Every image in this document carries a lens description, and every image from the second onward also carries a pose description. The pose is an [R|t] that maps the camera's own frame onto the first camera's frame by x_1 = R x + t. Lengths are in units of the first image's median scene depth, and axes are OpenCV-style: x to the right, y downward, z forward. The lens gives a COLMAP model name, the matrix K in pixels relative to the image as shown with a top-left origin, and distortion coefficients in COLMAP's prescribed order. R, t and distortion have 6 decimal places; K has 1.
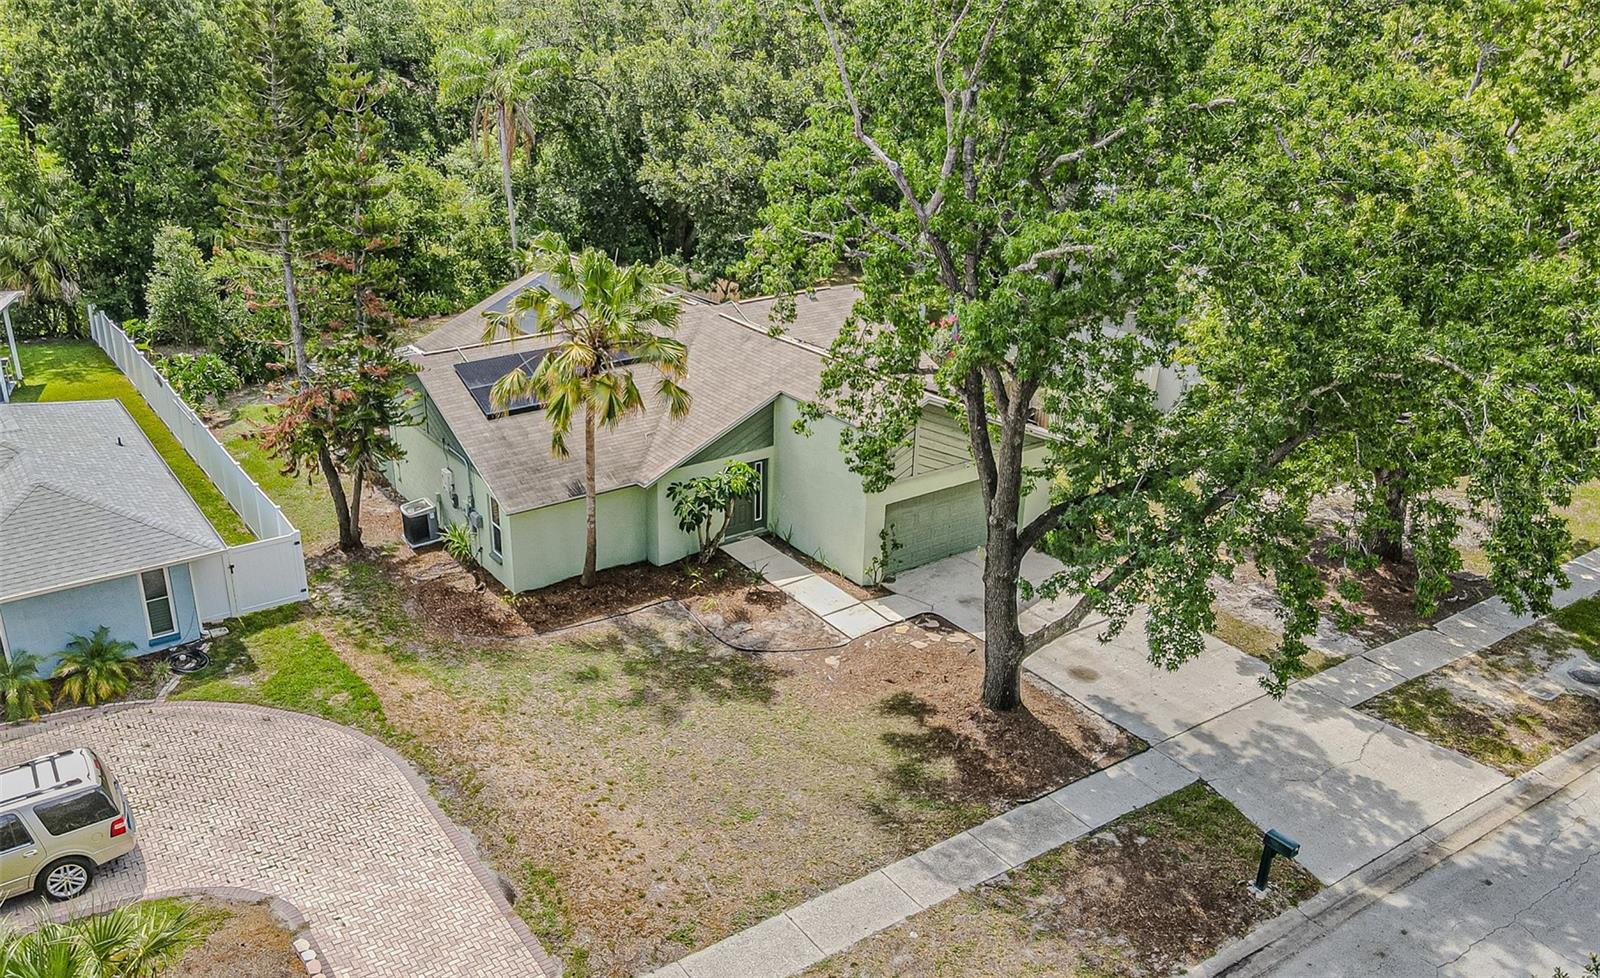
lens RADIAL K [[1307.2, 0, 800.0], [0, 1307.2, 489.0], [0, 0, 1]] dist [-0.009437, 0.047161]
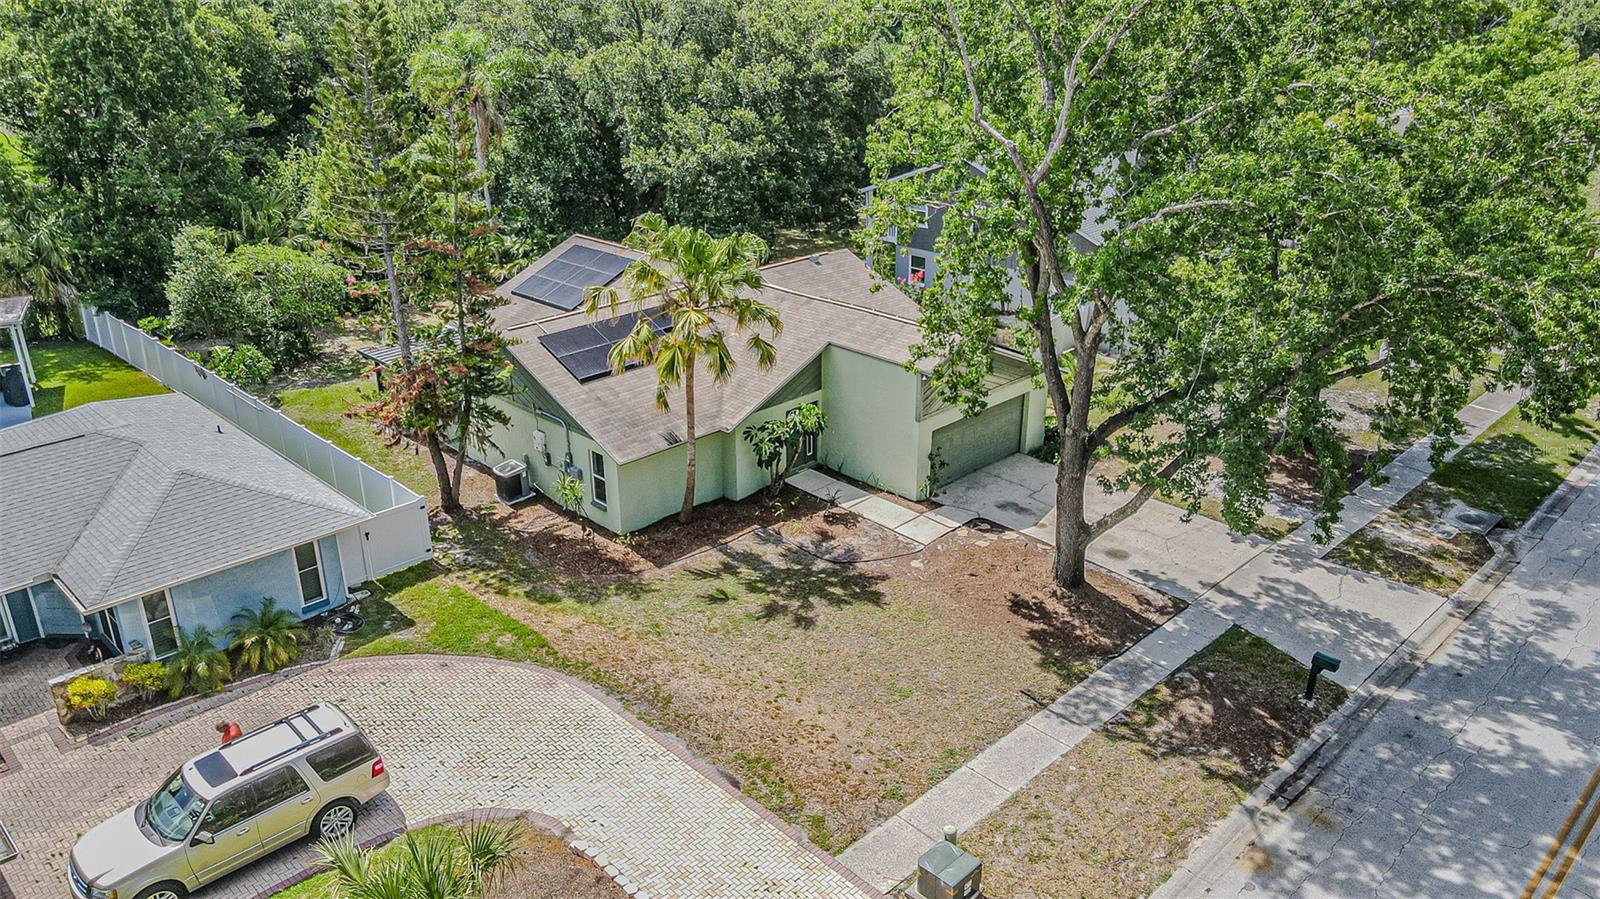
lens RADIAL K [[1190.6, 0, 800.0], [0, 1190.6, 449.5], [0, 0, 1]] dist [-0.009178, 0.049710]
pose [[0.978266, -0.080539, 0.191074, -0.279975], [0.079775, 0.996744, 0.011697, 0.006964], [-0.191394, 0.003800, 0.981506, -0.040639]]
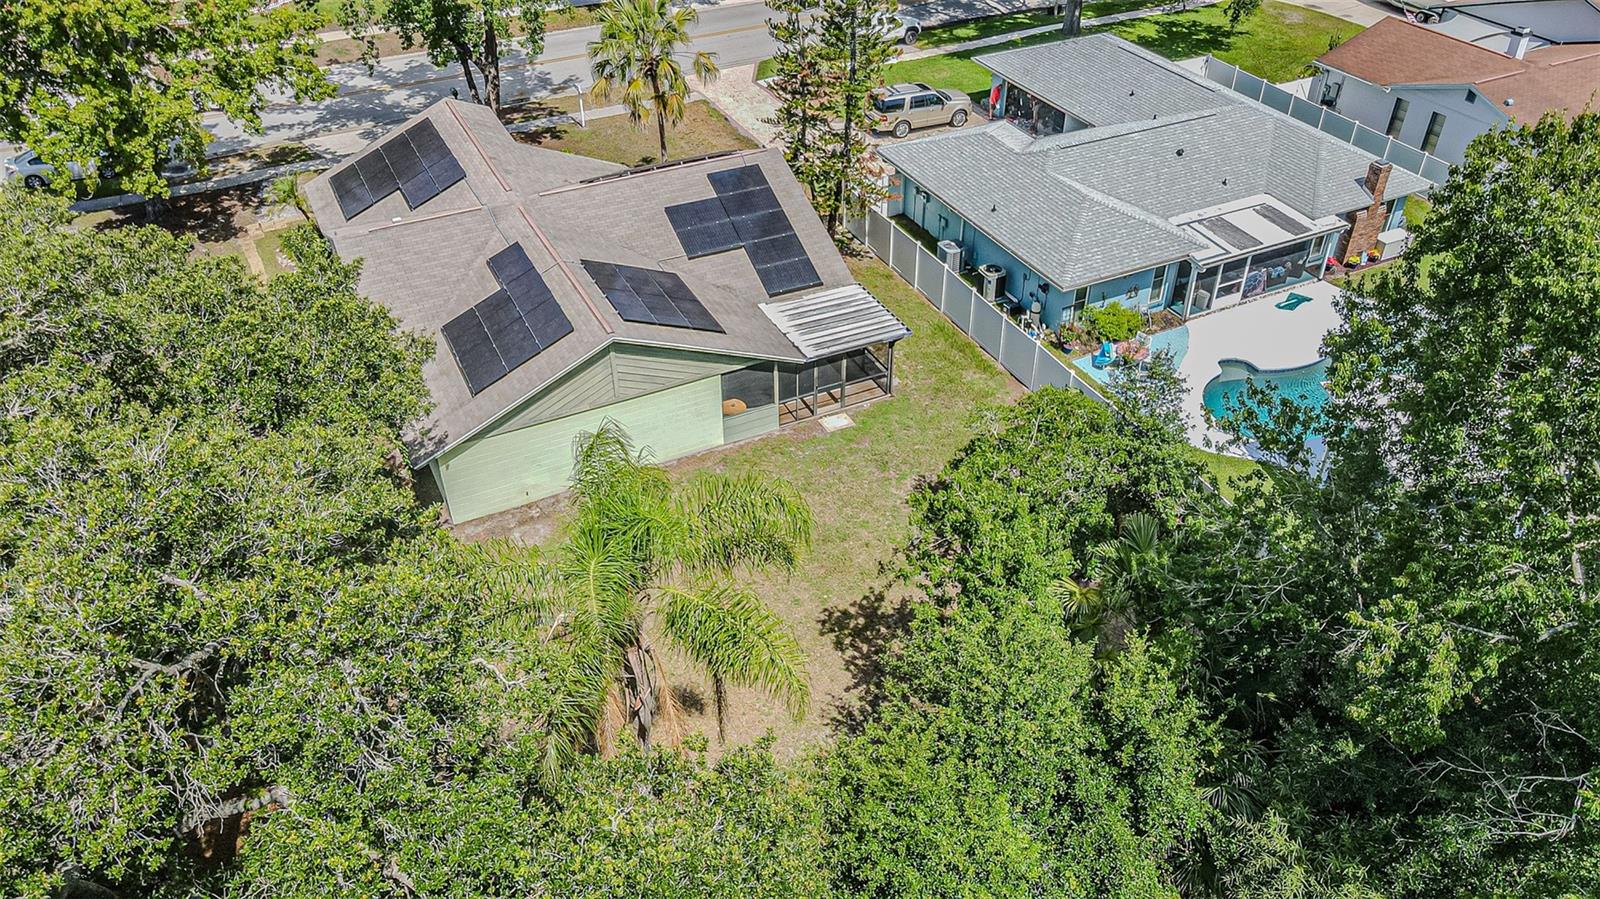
lens RADIAL K [[1190.6, 0, 800.0], [0, 1190.6, 449.5], [0, 0, 1]] dist [-0.009178, 0.049710]
pose [[-0.992194, -0.069900, 0.103275, -0.549762], [0.054644, 0.500718, 0.863884, -1.194766], [-0.112097, 0.862783, -0.492990, 2.244747]]
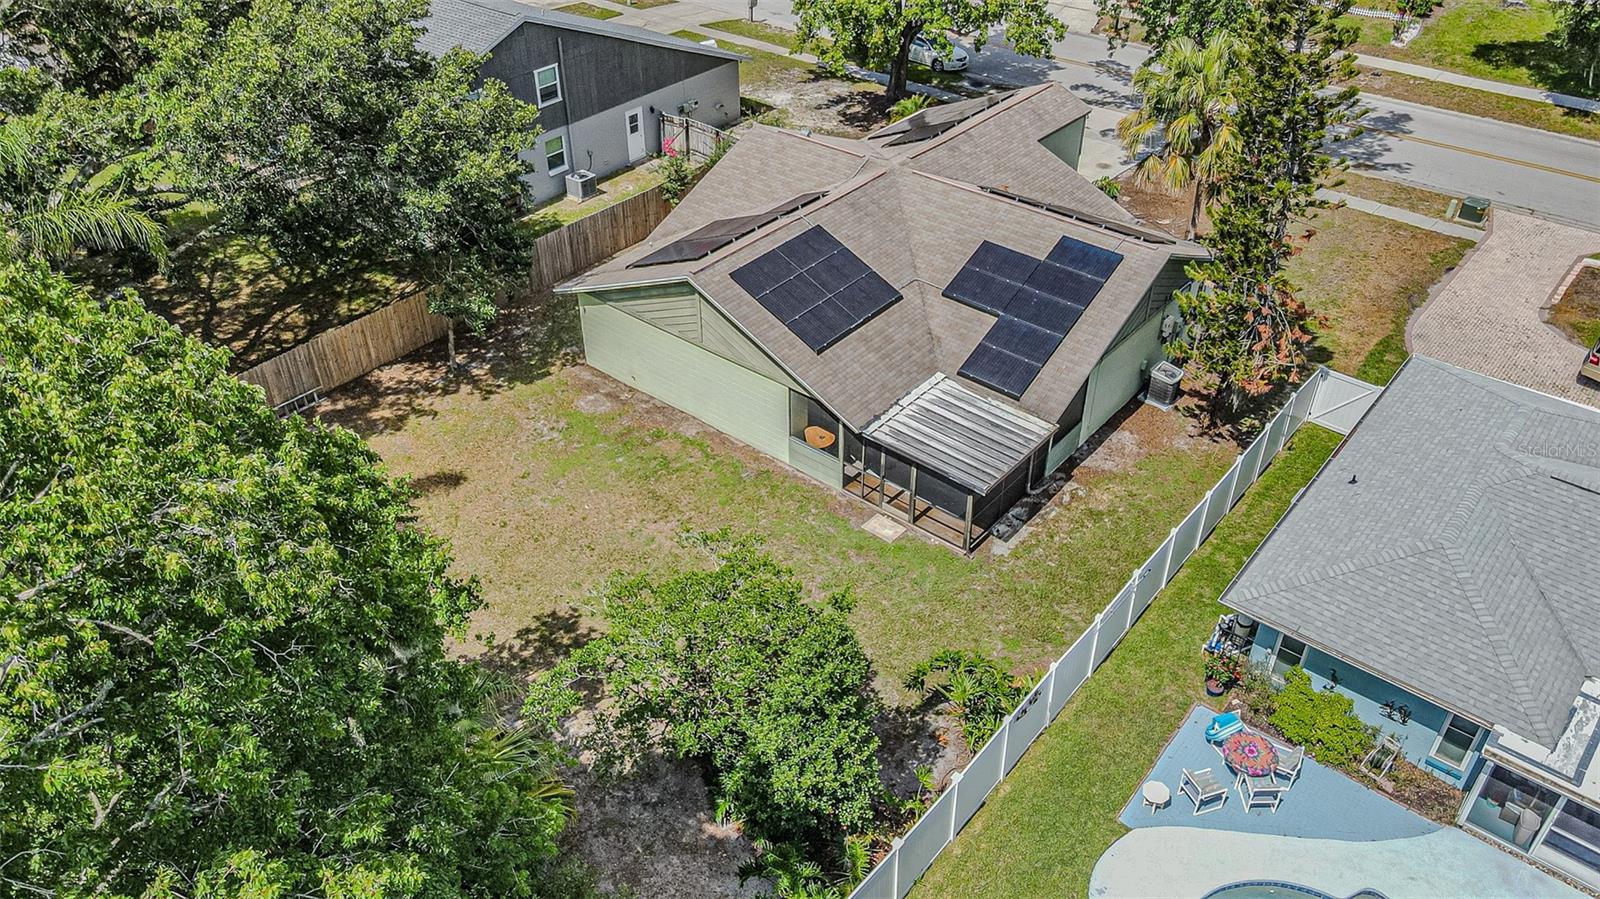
lens RADIAL K [[1190.6, 0, 800.0], [0, 1190.6, 449.5], [0, 0, 1]] dist [-0.009178, 0.049710]
pose [[-0.294053, -0.565242, 0.770736, -1.215981], [0.364815, 0.678960, 0.637121, -0.844554], [-0.883427, 0.468524, 0.006558, 1.601857]]
